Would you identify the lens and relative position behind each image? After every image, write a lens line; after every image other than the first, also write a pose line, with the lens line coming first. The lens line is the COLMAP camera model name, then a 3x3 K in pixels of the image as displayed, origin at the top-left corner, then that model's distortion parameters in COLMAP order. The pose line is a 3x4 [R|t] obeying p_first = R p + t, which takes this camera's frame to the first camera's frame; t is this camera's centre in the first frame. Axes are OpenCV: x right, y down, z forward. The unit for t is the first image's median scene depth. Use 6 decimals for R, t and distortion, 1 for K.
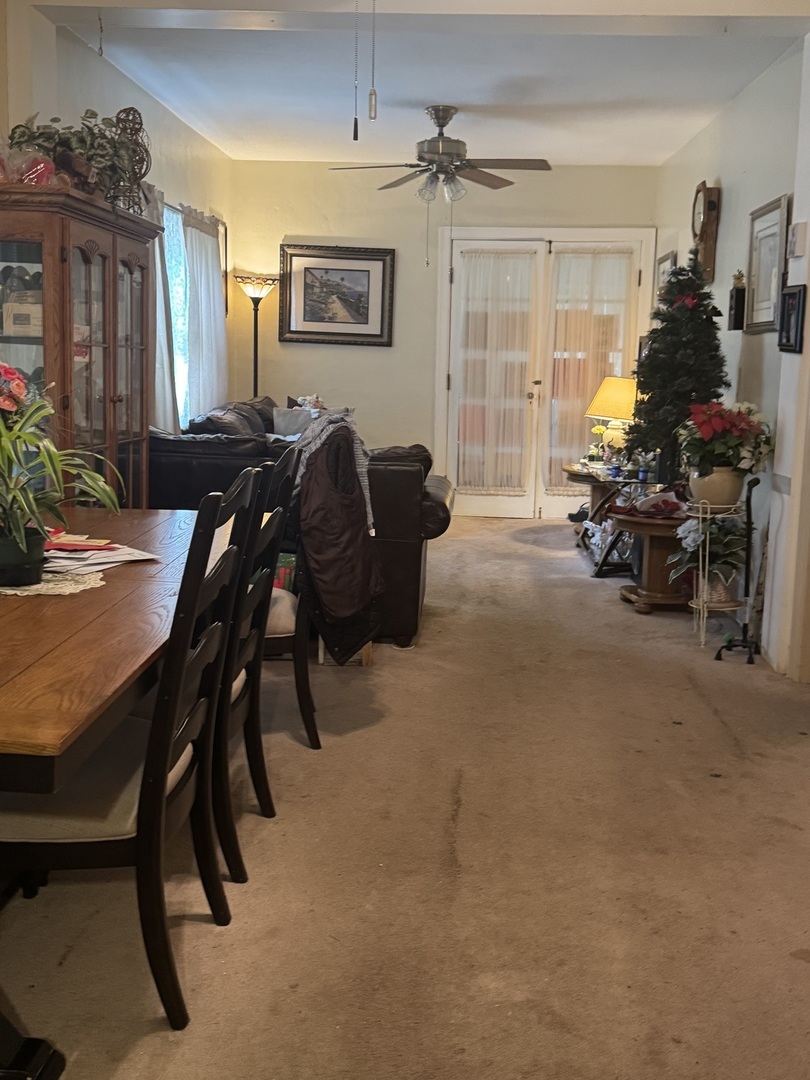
lens RADIAL K [[1450.0, 0, 405.4], [0, 1450.0, 539.4], [0, 0, 1]] dist [0.313032, 0.000000]
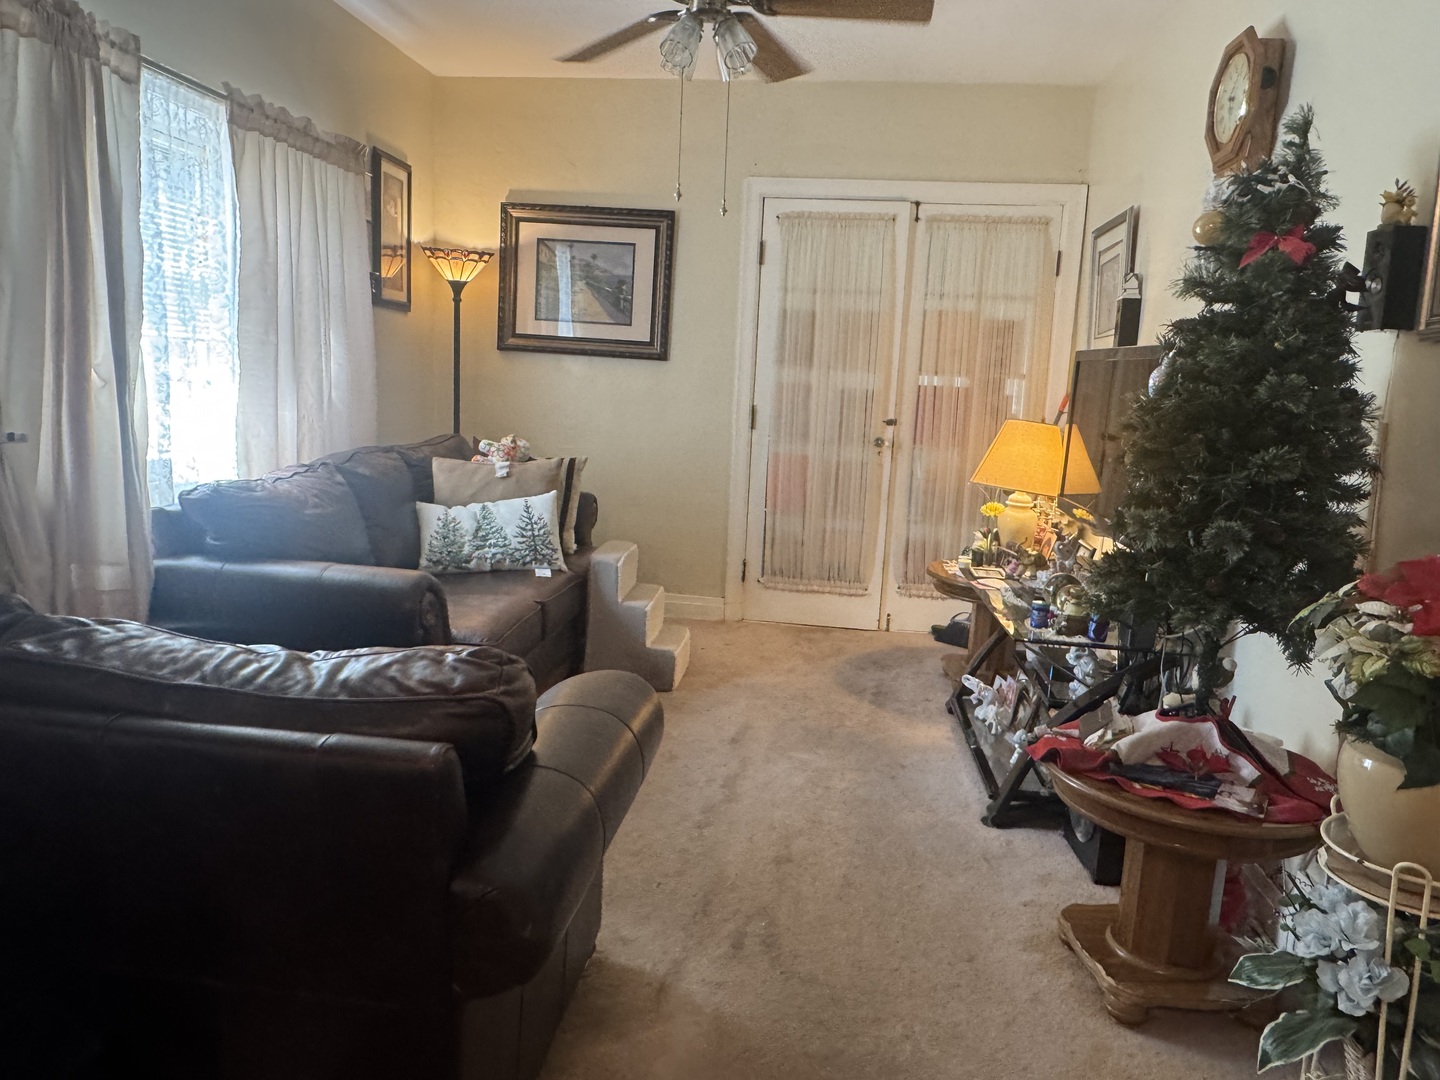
lens RADIAL K [[1009.9, 0, 721.3], [0, 1009.9, 540.3], [0, 0, 1]] dist [-0.007839, 0.000562]
pose [[0.996604, 0.035455, -0.074321, 0.051393], [-0.033129, 0.998929, 0.032292, -0.067969], [0.075387, -0.029720, 0.996711, 0.554482]]
